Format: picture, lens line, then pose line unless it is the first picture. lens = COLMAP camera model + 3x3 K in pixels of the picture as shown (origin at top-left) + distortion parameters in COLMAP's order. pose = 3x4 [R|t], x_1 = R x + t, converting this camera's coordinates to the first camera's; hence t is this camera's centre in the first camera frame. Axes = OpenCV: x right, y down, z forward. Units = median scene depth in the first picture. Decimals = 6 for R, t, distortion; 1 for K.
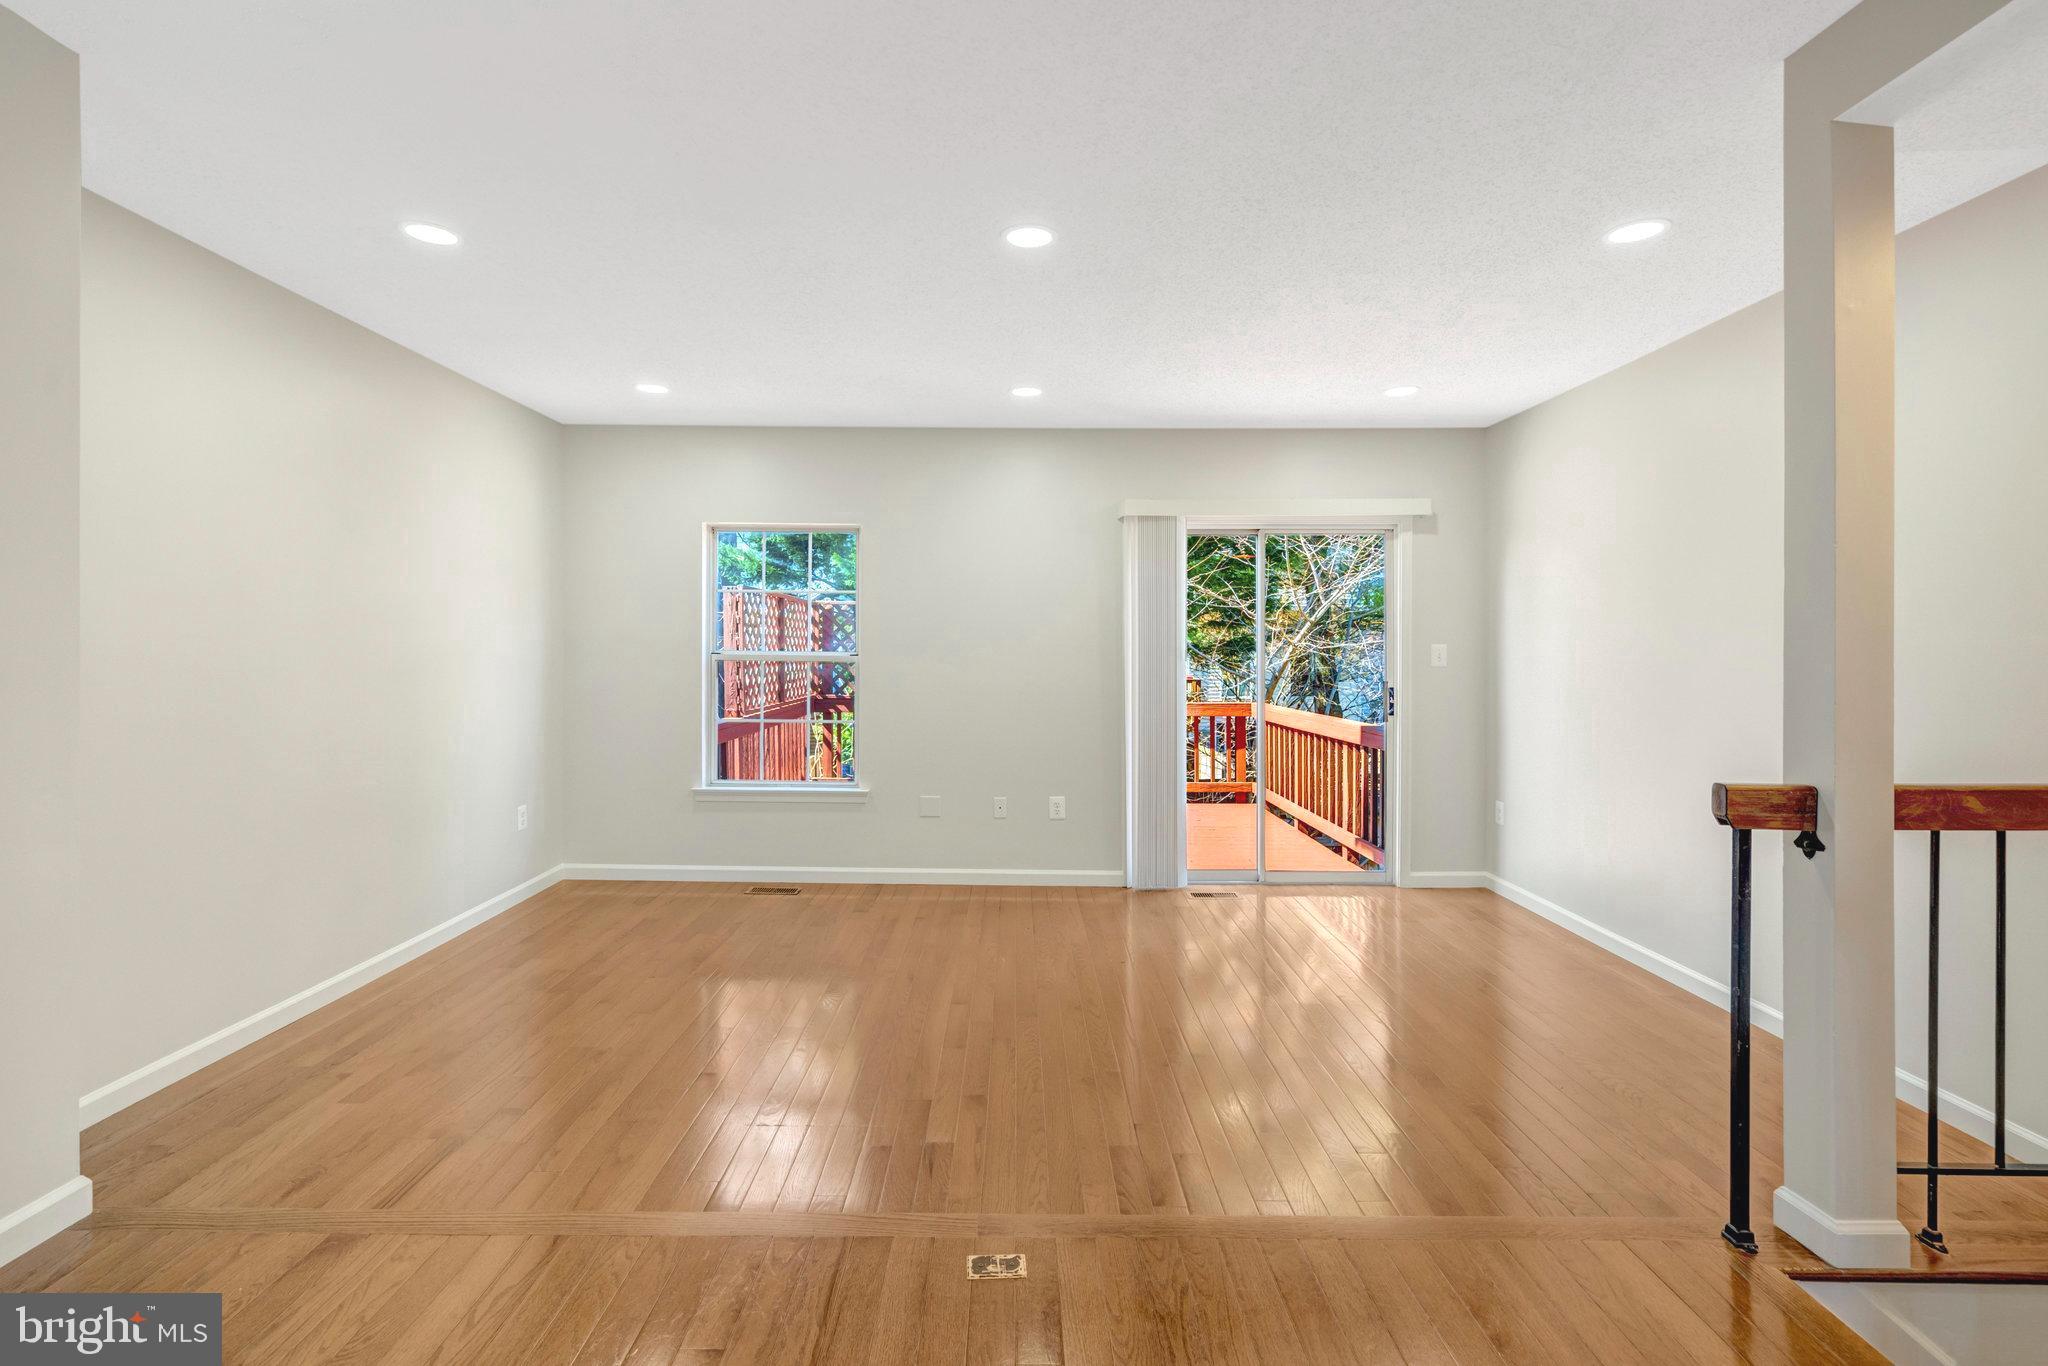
lens RADIAL K [[956.3, 0, 1018.9], [0, 956.3, 658.1], [0, 0, 1]] dist [0.002167, 0.000240]
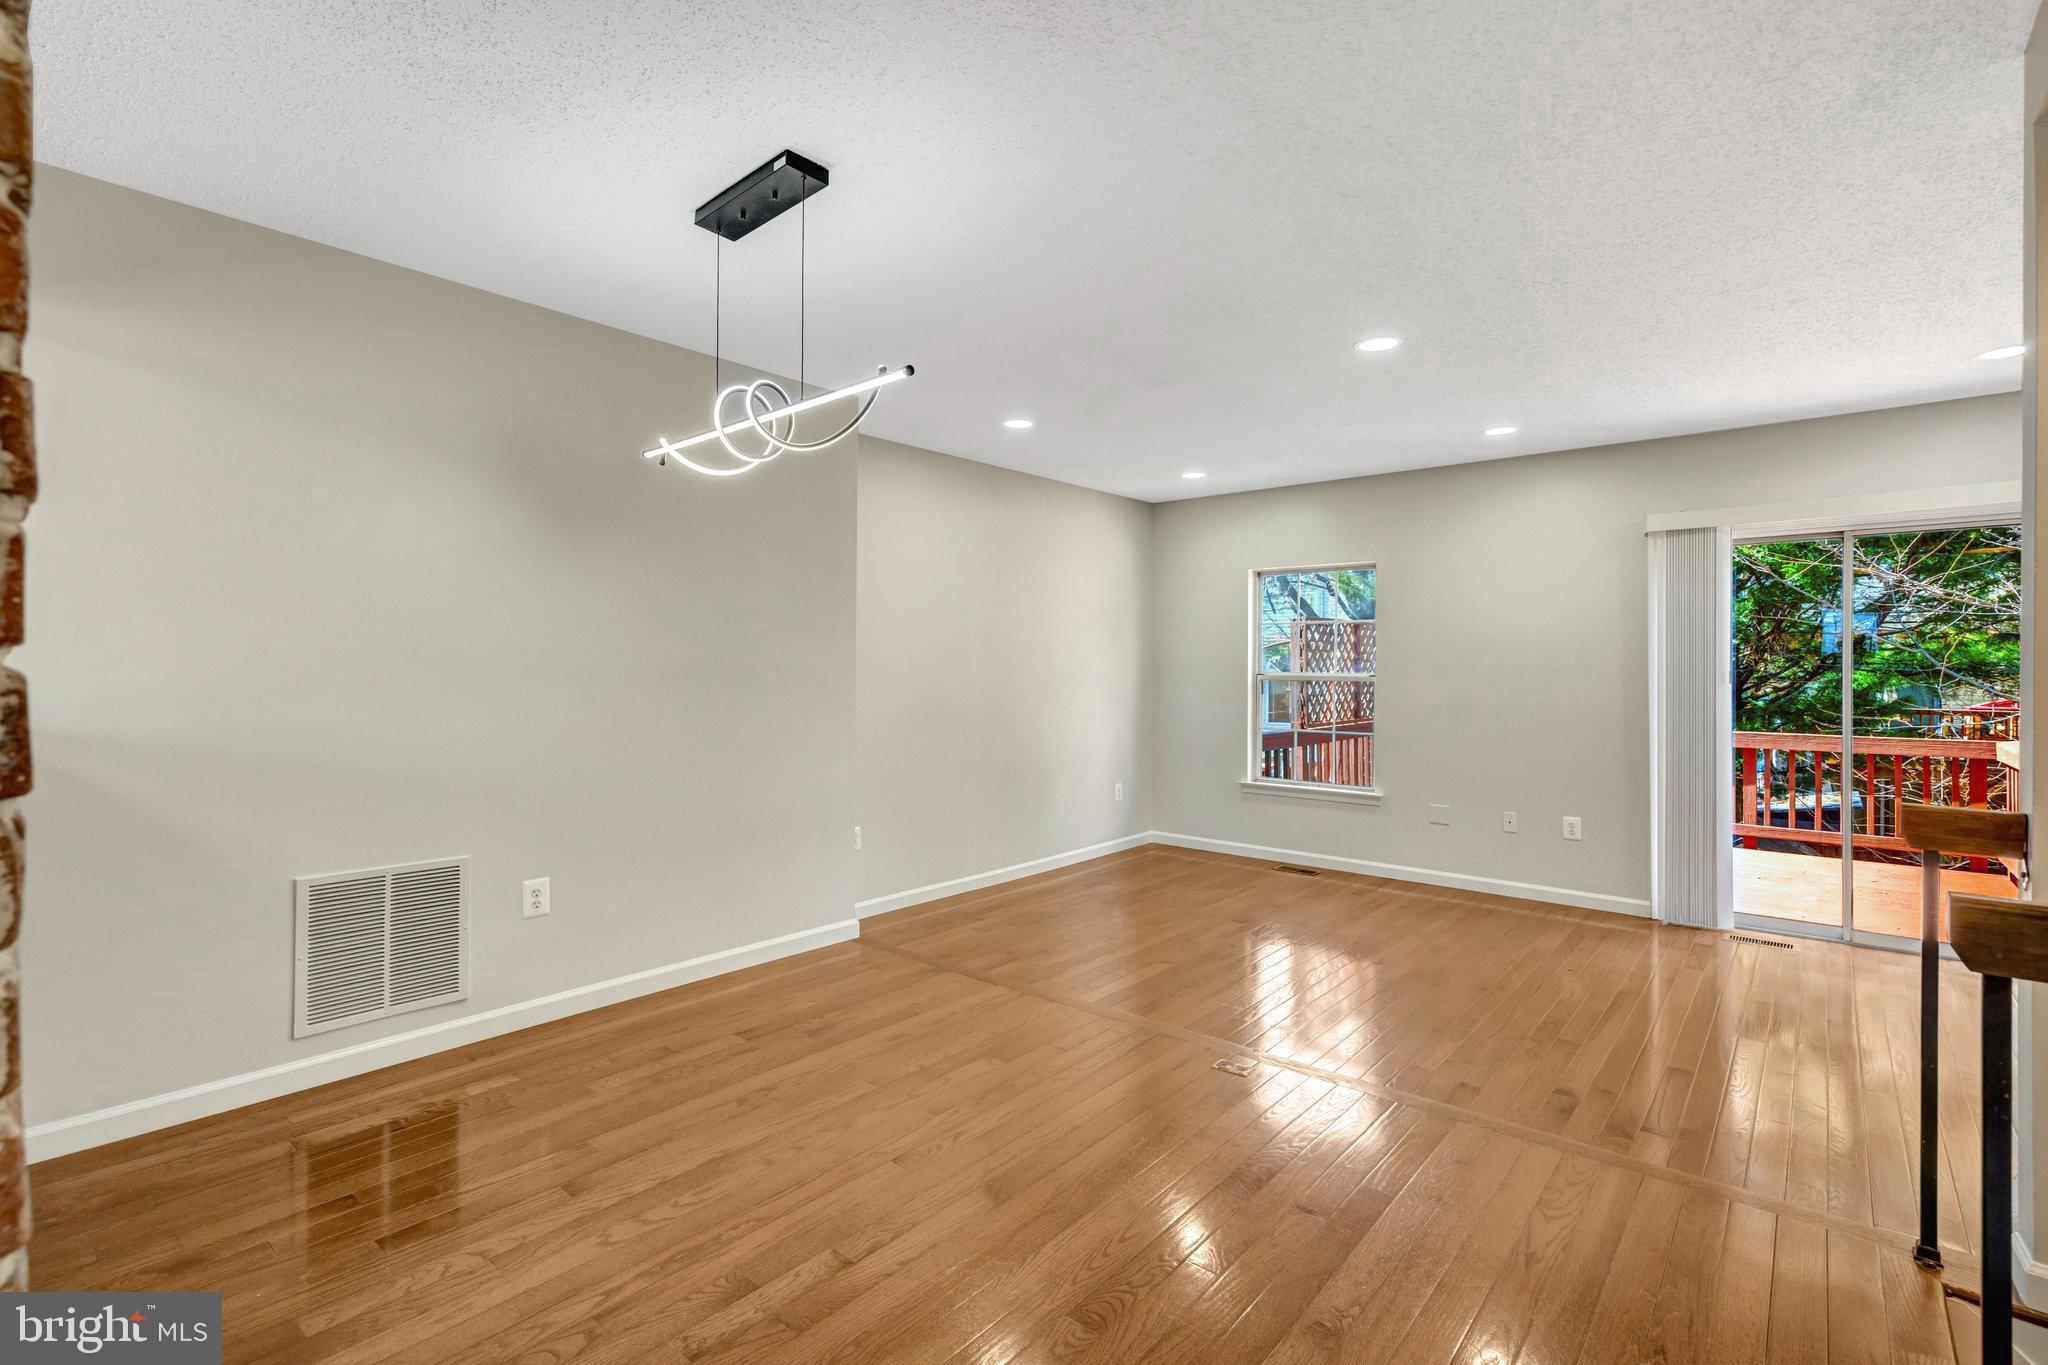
lens RADIAL K [[956.3, 0, 1017.3], [0, 956.3, 676.9], [0, 0, 1]] dist [0.002167, 0.000240]
pose [[0.757586, 0.003687, -0.652725, 0.256815], [-0.004901, 0.999988, -0.000039, 0.000344], [0.652717, 0.003229, 0.757595, -0.143146]]
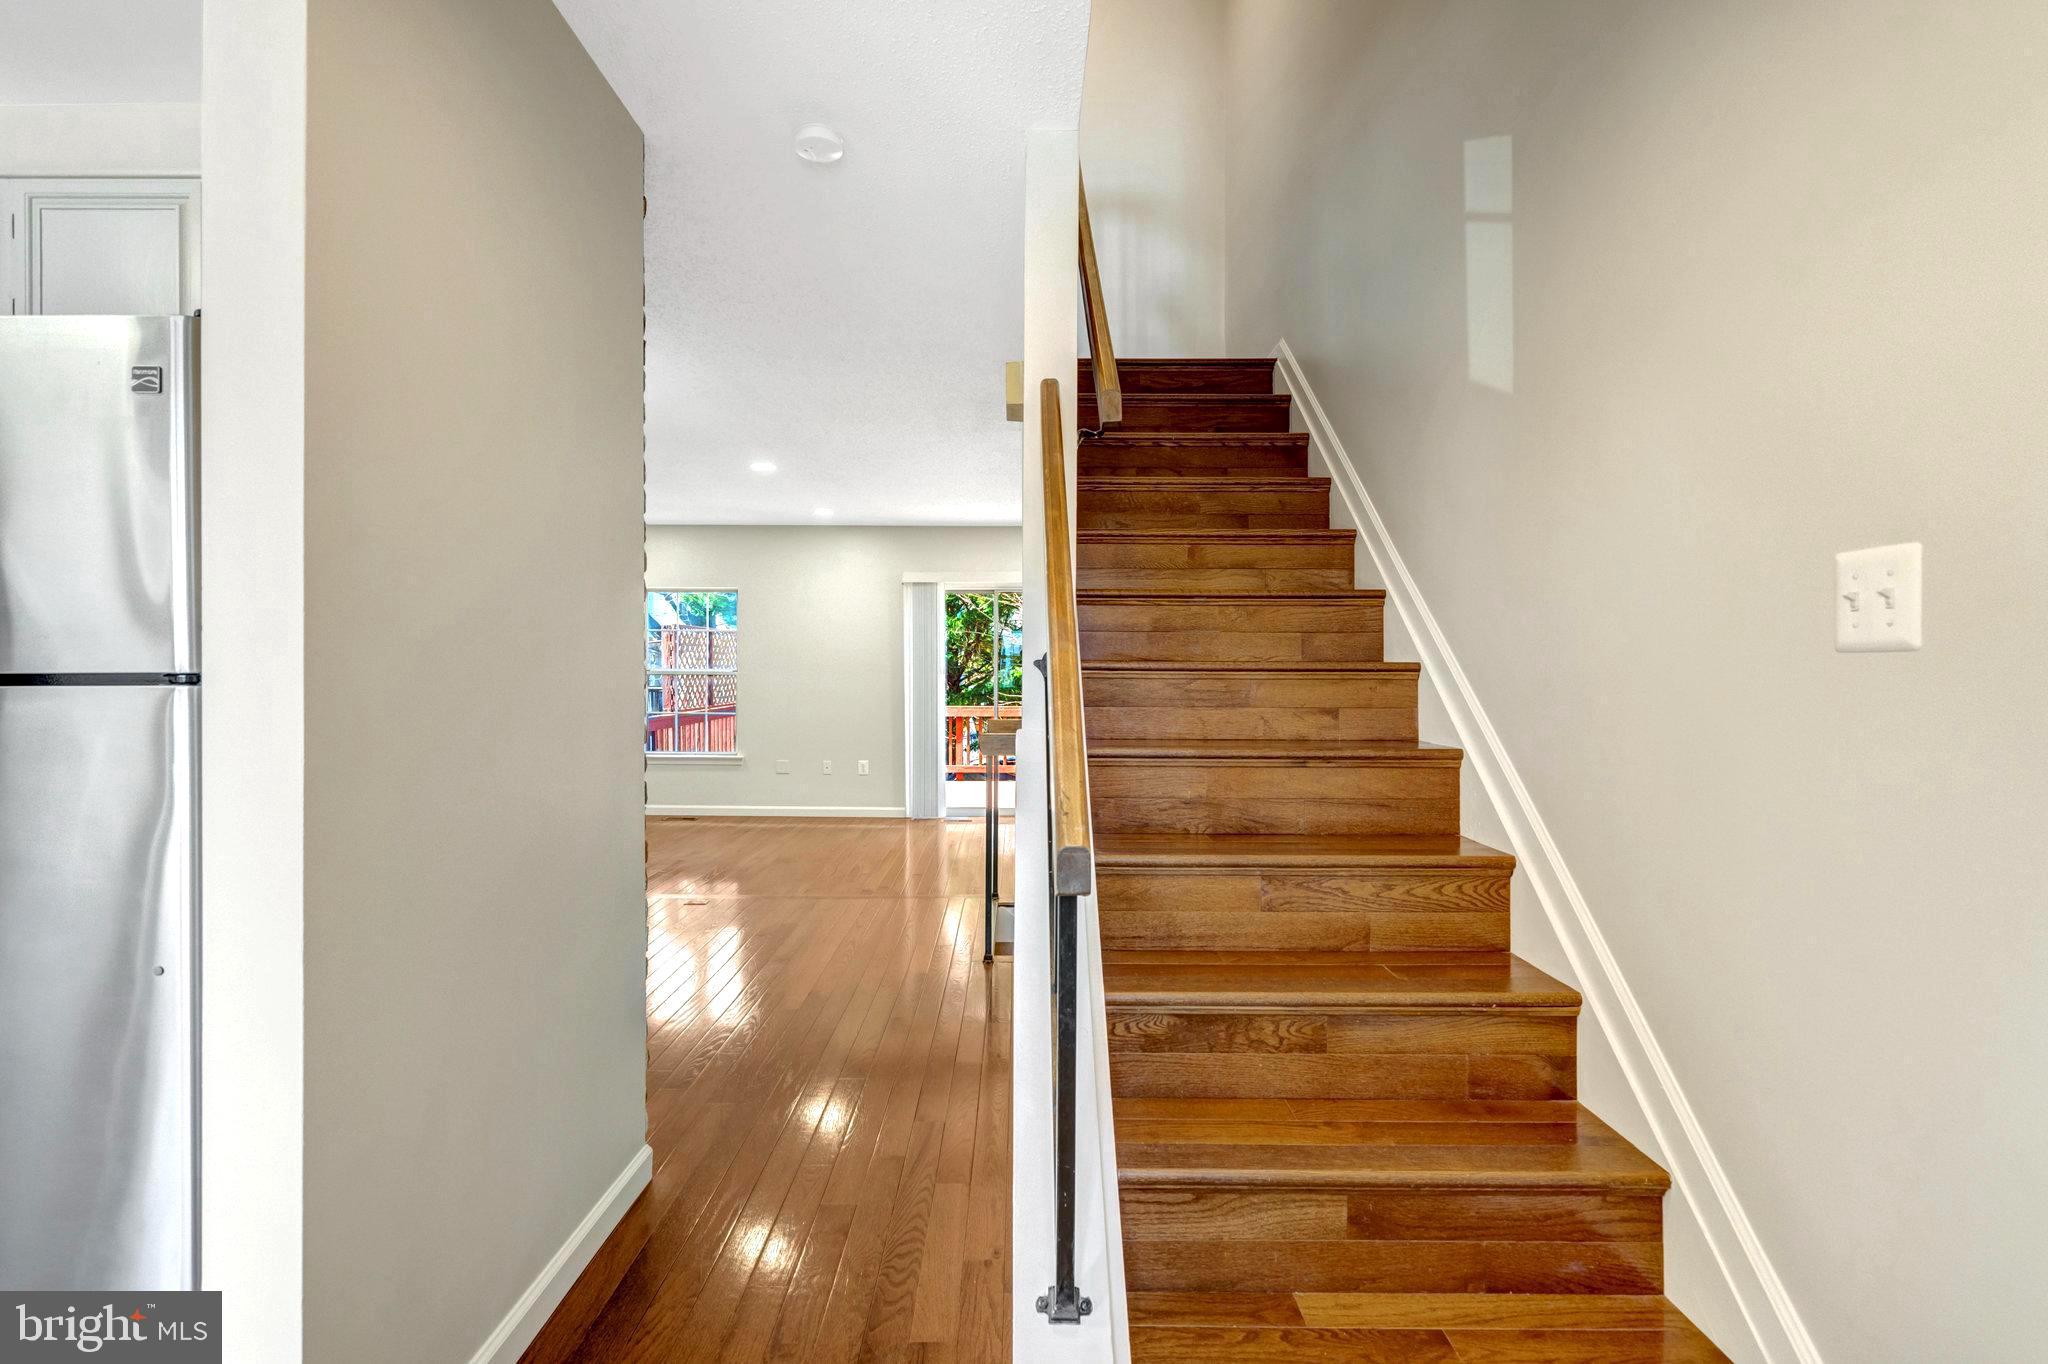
lens RADIAL K [[956.3, 0, 1016.1], [0, 956.3, 669.1], [0, 0, 1]] dist [0.002167, 0.000240]
pose [[0.999919, -0.000116, -0.012751, 0.314379], [0.000031, 0.999978, -0.006692, 0.005090], [0.012752, 0.006691, 0.999896, -0.575781]]
